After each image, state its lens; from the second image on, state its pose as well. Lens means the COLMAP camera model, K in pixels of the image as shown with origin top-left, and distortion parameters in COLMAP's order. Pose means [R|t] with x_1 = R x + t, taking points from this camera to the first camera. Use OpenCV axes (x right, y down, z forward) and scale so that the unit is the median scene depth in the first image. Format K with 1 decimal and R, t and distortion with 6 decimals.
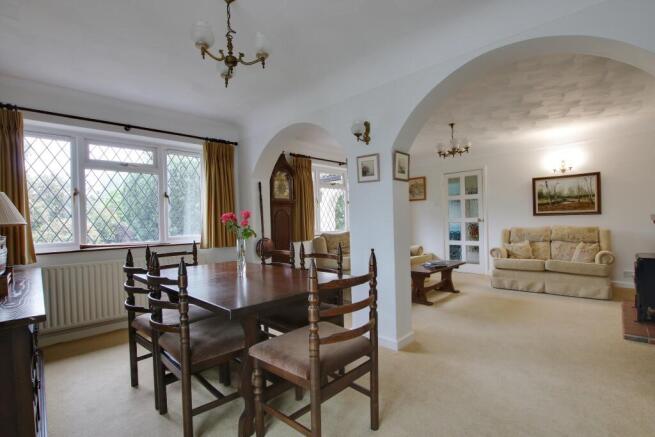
lens RADIAL K [[304.2, 0, 328.0], [0, 304.2, 219.1], [0, 0, 1]] dist [-0.018849, 0.000017]
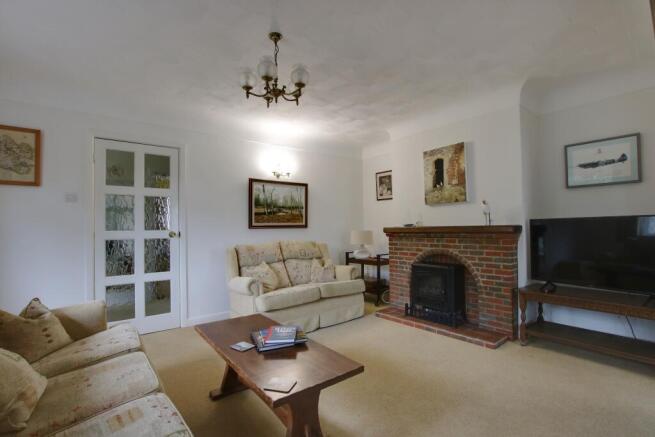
lens RADIAL K [[304.2, 0, 327.5], [0, 304.2, 224.1], [0, 0, 1]] dist [-0.018849, 0.000017]
pose [[0.127965, 0.041130, 0.990925, -0.038628], [0.010880, 0.999021, -0.042871, 0.012843], [-0.991719, 0.016268, 0.127392, 0.754690]]
